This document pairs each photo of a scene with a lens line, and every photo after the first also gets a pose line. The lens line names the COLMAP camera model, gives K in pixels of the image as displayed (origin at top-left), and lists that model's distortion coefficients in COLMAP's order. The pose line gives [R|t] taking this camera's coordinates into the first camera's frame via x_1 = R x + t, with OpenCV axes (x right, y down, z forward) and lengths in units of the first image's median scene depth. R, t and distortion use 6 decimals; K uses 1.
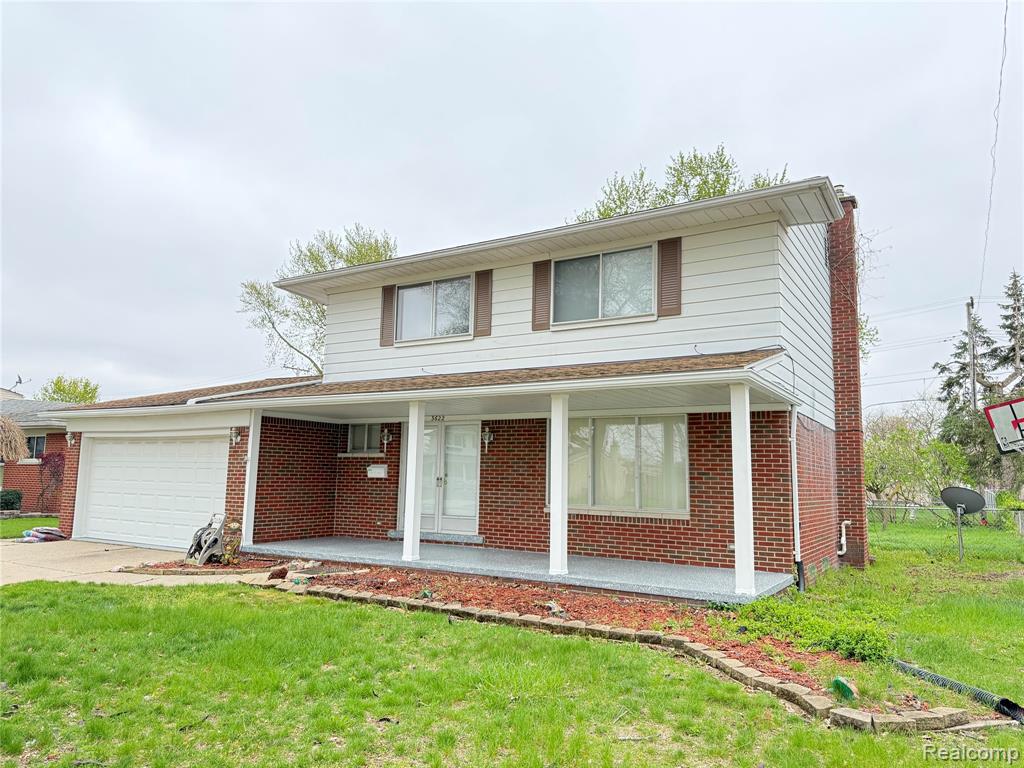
lens RADIAL K [[711.5, 0, 512.0], [0, 711.5, 384.0], [0, 0, 1]] dist [0.076929, -0.000659]
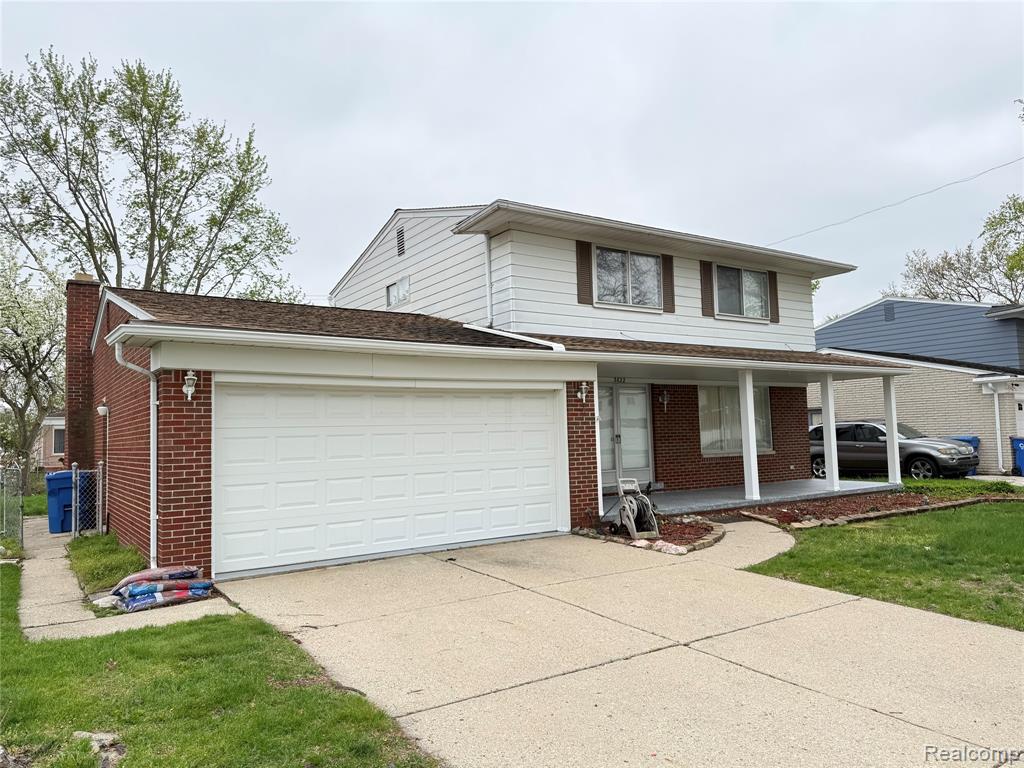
lens RADIAL K [[711.5, 0, 512.0], [0, 711.5, 384.0], [0, 0, 1]] dist [0.076929, -0.000659]
pose [[0.410233, 0.034896, 0.911313, -1.209684], [-0.080773, 0.996731, -0.001807, 0.072664], [-0.908397, -0.072868, 0.411710, 0.742282]]
